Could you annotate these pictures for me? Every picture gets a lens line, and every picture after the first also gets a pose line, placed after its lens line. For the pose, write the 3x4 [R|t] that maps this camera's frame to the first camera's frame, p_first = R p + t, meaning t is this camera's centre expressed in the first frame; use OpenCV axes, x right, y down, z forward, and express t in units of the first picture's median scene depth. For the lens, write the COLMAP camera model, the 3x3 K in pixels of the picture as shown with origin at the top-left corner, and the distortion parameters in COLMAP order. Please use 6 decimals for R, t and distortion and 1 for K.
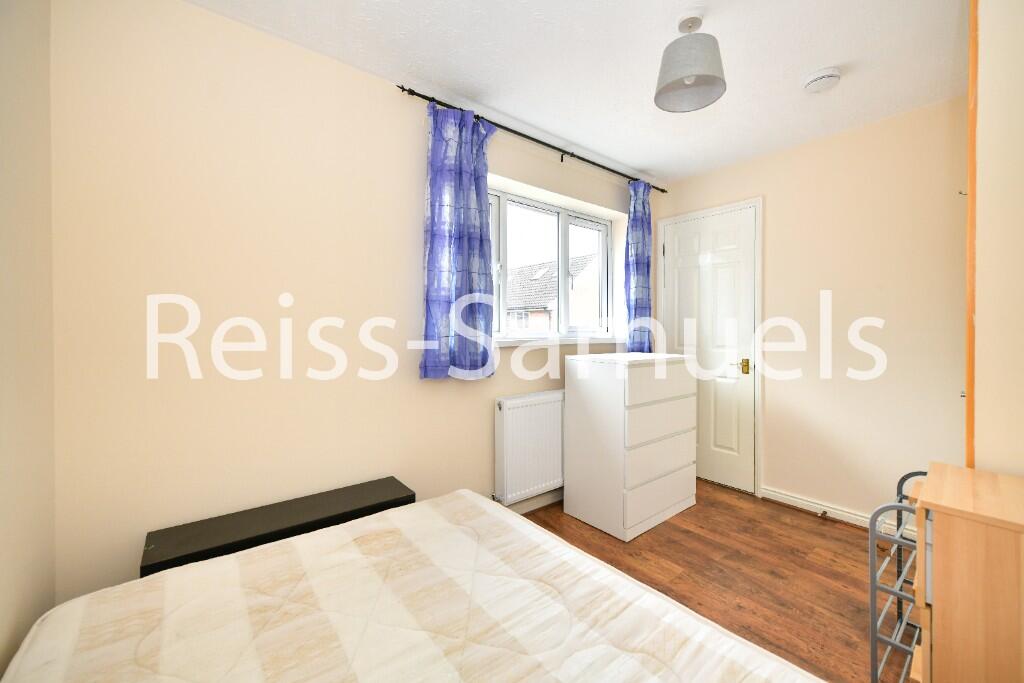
lens RADIAL K [[408.3, 0, 514.9], [0, 408.3, 341.4], [0, 0, 1]] dist [-0.020408, -0.000110]
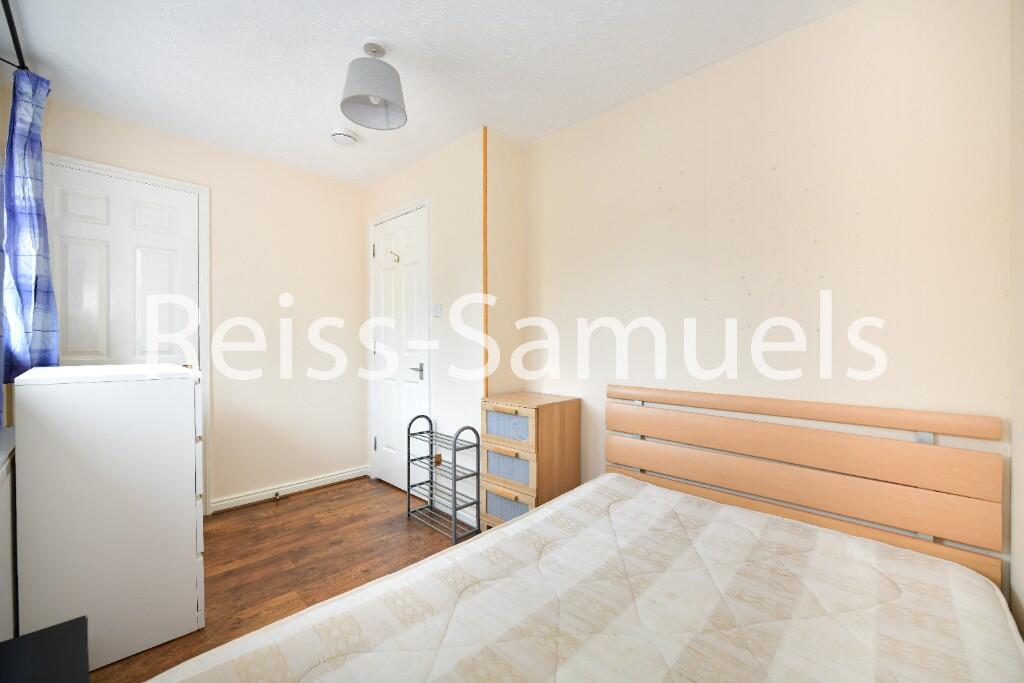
lens RADIAL K [[408.3, 0, 515.5], [0, 408.3, 334.4], [0, 0, 1]] dist [-0.020408, -0.000110]
pose [[-0.130975, 0.000688, 0.991385, -0.481492], [0.024255, 0.999703, 0.002510, -0.007231], [-0.991089, 0.024375, -0.130953, 0.529539]]
